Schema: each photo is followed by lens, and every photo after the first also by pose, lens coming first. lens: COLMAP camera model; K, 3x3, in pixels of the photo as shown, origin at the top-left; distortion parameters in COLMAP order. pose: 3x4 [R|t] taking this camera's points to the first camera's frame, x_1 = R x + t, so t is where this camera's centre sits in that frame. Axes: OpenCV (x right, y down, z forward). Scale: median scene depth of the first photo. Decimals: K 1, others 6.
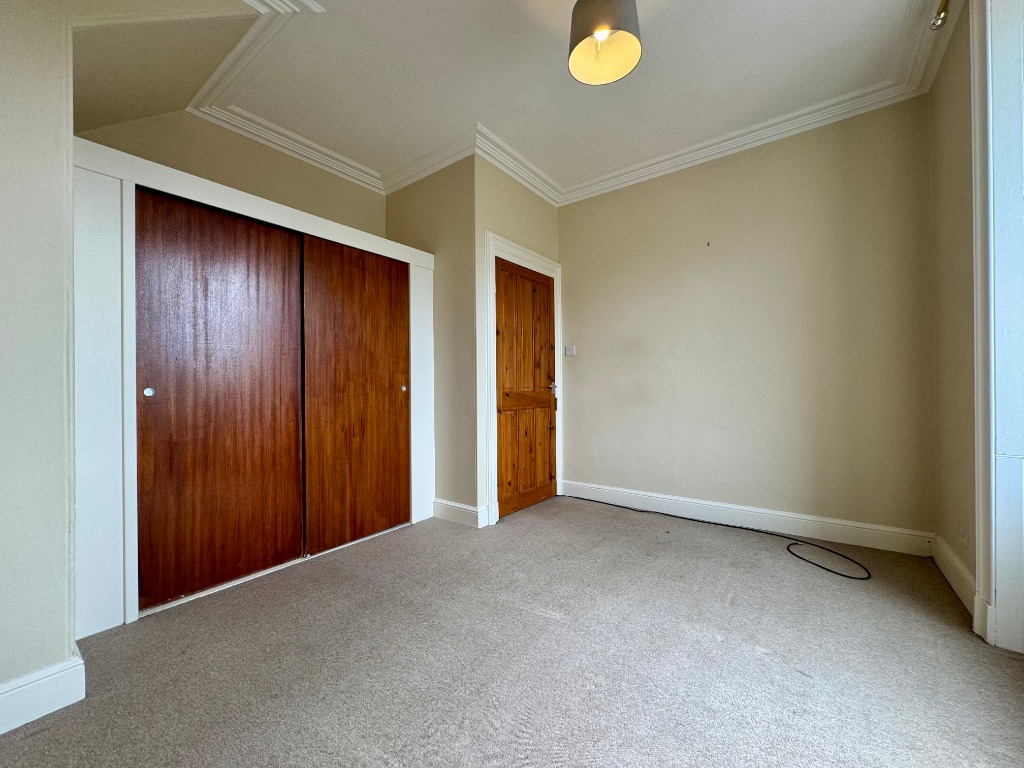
lens RADIAL K [[408.6, 0, 511.6], [0, 408.6, 383.1], [0, 0, 1]] dist [-0.001718, 0.000223]
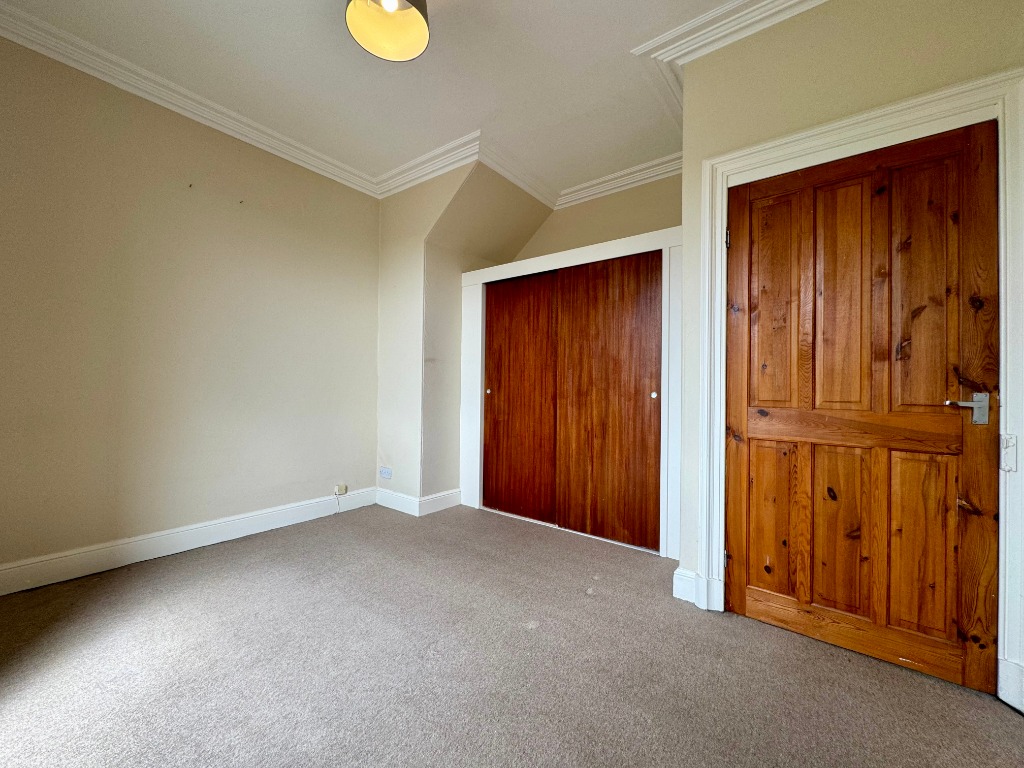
lens RADIAL K [[408.6, 0, 511.6], [0, 408.6, 383.1], [0, 0, 1]] dist [-0.001718, 0.000223]
pose [[-0.005870, -0.001853, -0.999981, 0.677525], [-0.011069, 0.999937, -0.001788, -0.008696], [0.999922, 0.011058, -0.005890, 0.776469]]
